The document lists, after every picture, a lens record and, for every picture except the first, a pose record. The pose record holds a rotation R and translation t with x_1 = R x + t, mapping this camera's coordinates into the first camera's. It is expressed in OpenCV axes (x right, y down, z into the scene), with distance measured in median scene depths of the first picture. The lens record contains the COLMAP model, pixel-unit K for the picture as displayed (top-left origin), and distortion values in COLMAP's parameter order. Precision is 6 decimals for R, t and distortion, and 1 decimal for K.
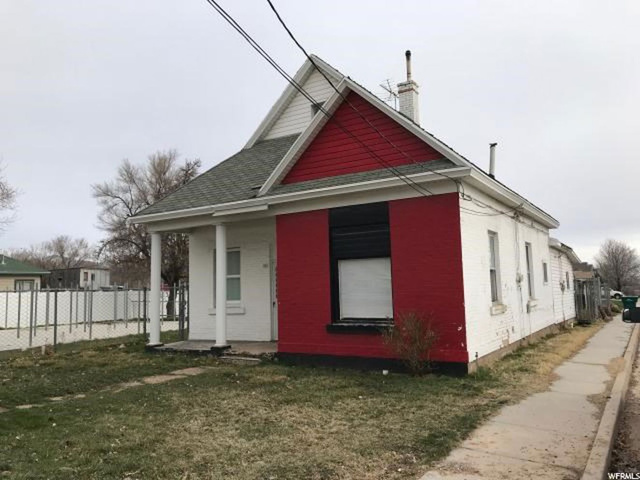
lens RADIAL K [[521.7, 0, 318.4], [0, 521.7, 241.6], [0, 0, 1]] dist [0.020750, -0.023951]
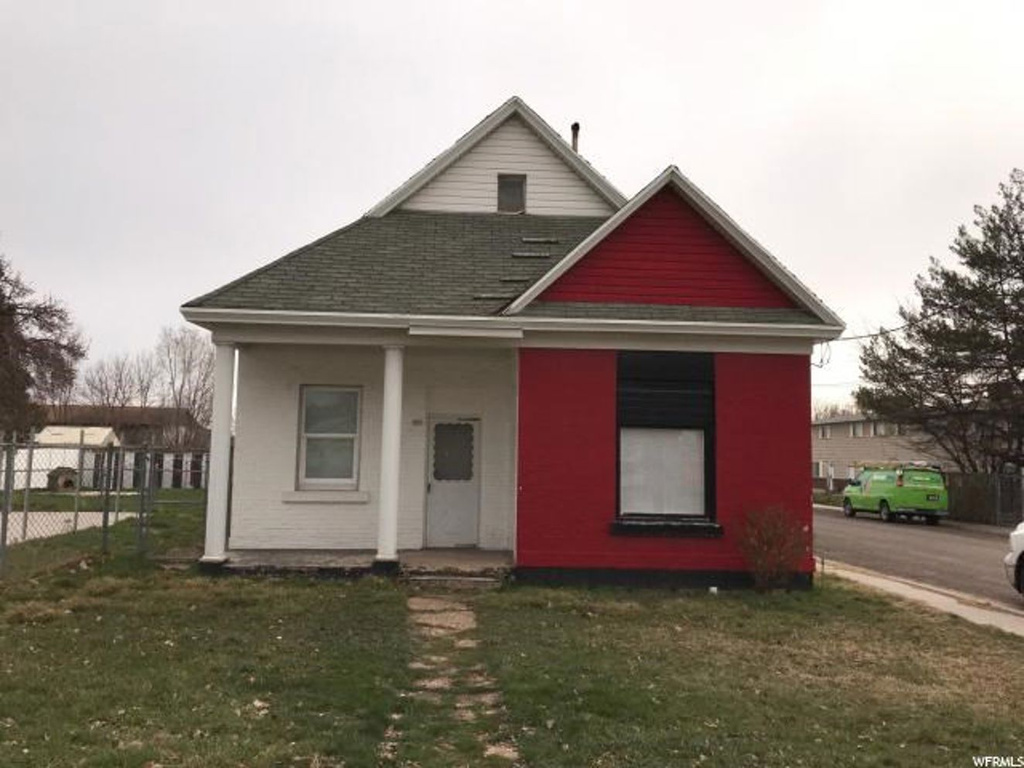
lens RADIAL K [[834.7, 0, 509.8], [0, 834.7, 382.0], [0, 0, 1]] dist [0.020750, -0.023951]
pose [[0.811348, 0.097633, 0.576352, -0.657566], [-0.096819, 0.994780, -0.032219, 0.023687], [-0.576489, -0.029661, 0.816566, 0.186835]]
